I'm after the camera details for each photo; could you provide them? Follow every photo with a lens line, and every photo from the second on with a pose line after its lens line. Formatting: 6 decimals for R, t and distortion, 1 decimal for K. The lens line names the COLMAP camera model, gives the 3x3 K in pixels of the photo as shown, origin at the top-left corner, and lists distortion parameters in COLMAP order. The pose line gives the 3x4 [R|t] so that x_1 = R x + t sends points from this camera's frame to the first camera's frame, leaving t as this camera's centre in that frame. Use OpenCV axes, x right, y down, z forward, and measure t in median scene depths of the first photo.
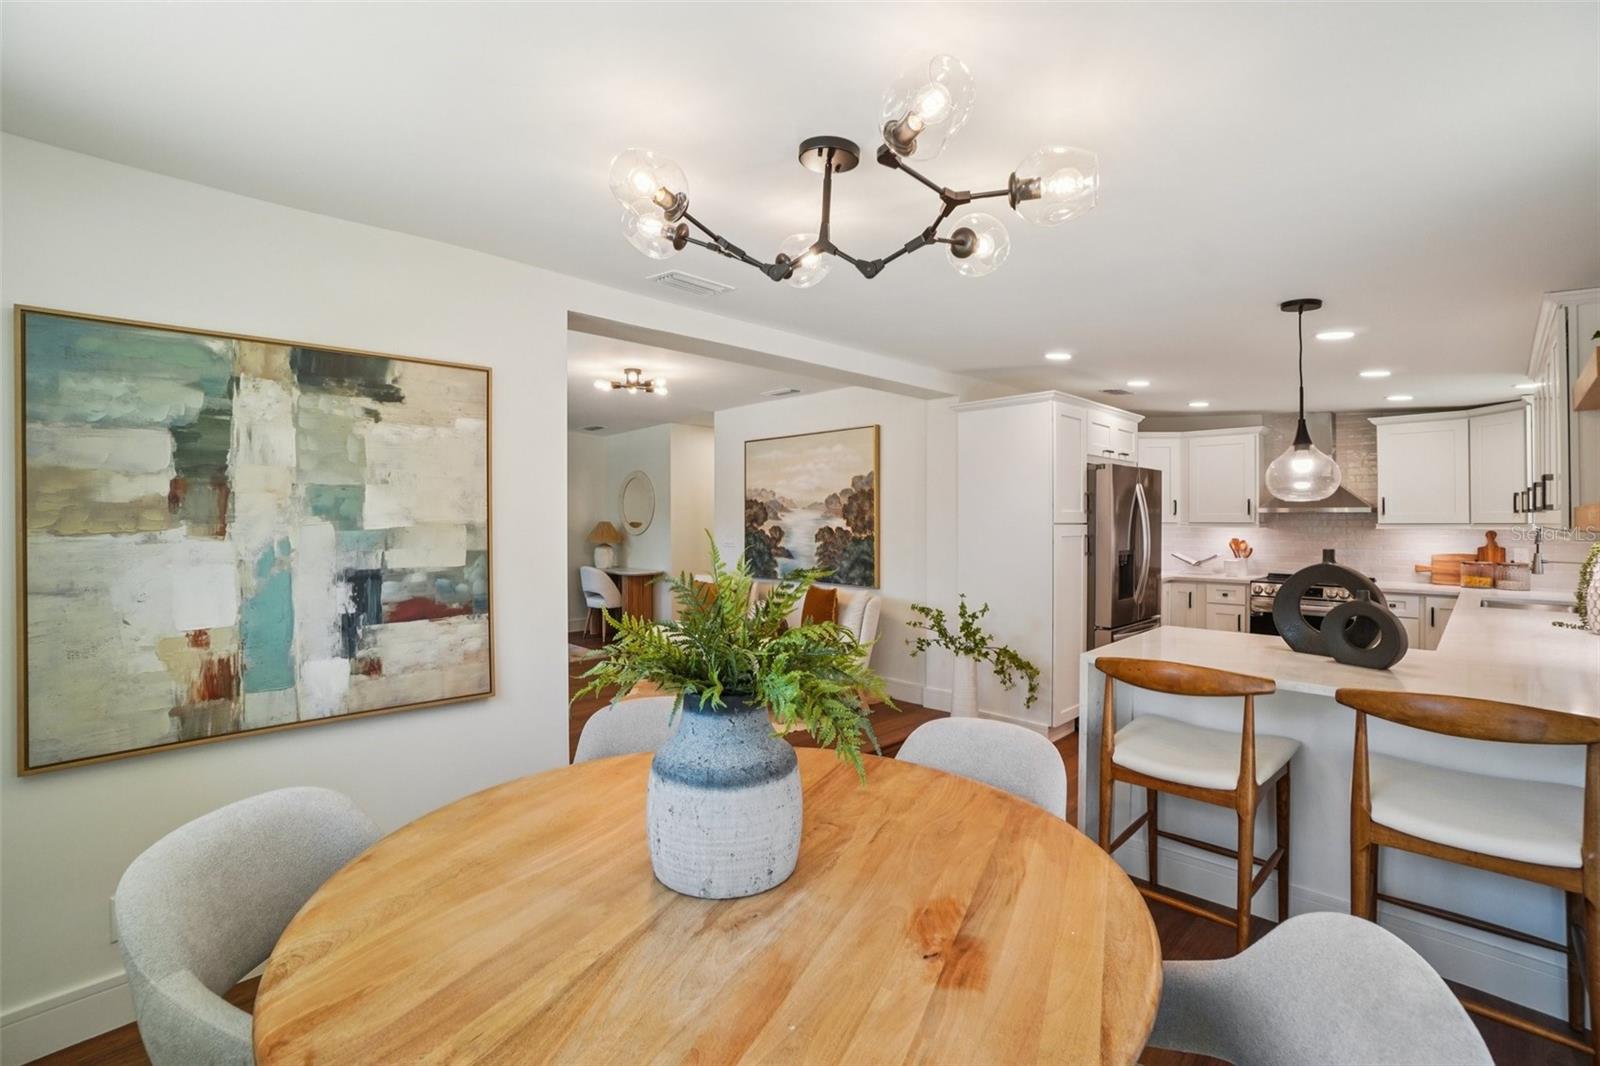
lens RADIAL K [[702.6, 0, 799.8], [0, 702.6, 523.1], [0, 0, 1]] dist [-0.029410, 0.005797]
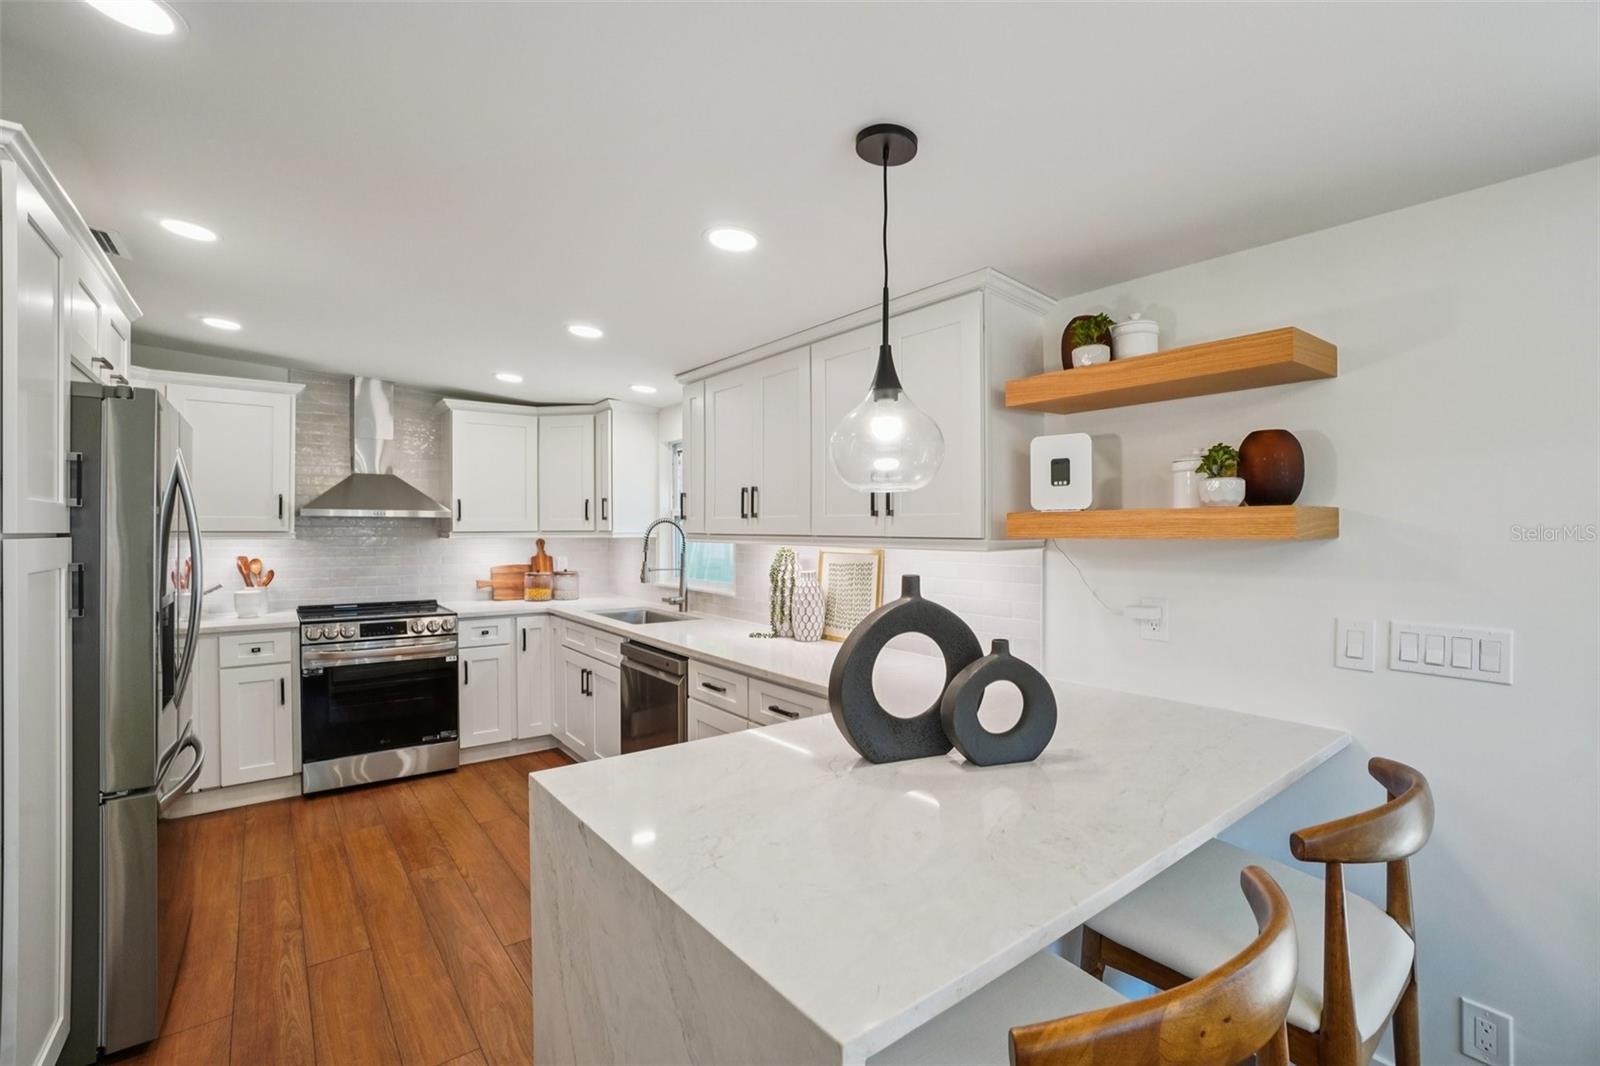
lens RADIAL K [[702.6, 0, 789.3], [0, 702.6, 535.6], [0, 0, 1]] dist [-0.029410, 0.005797]
pose [[0.124453, -0.007909, 0.992194, 0.077161], [0.002073, 0.999968, 0.007711, -0.000513], [-0.992223, 0.001097, 0.124466, 0.506544]]
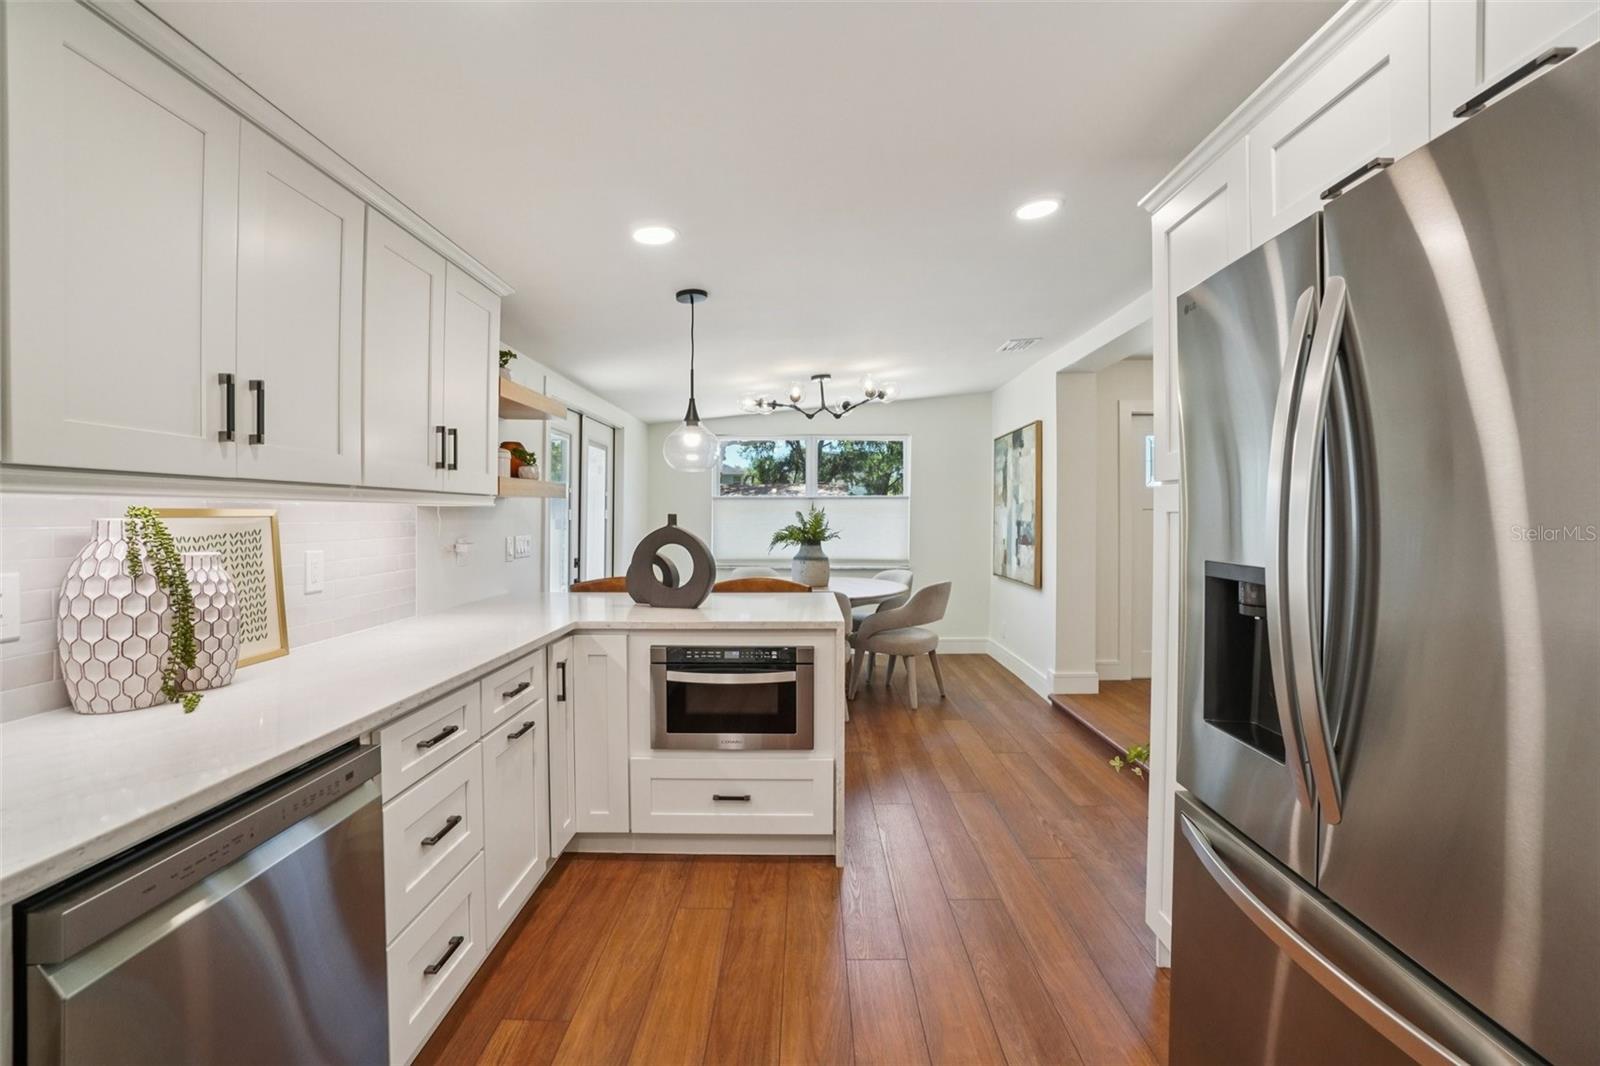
lens RADIAL K [[702.6, 0, 801.5], [0, 702.6, 516.2], [0, 0, 1]] dist [-0.029410, 0.005797]
pose [[-0.708290, 0.004000, -0.705910, 0.707687], [-0.001650, 0.999972, 0.007322, 0.015814], [0.705920, 0.006351, -0.708264, 0.970655]]
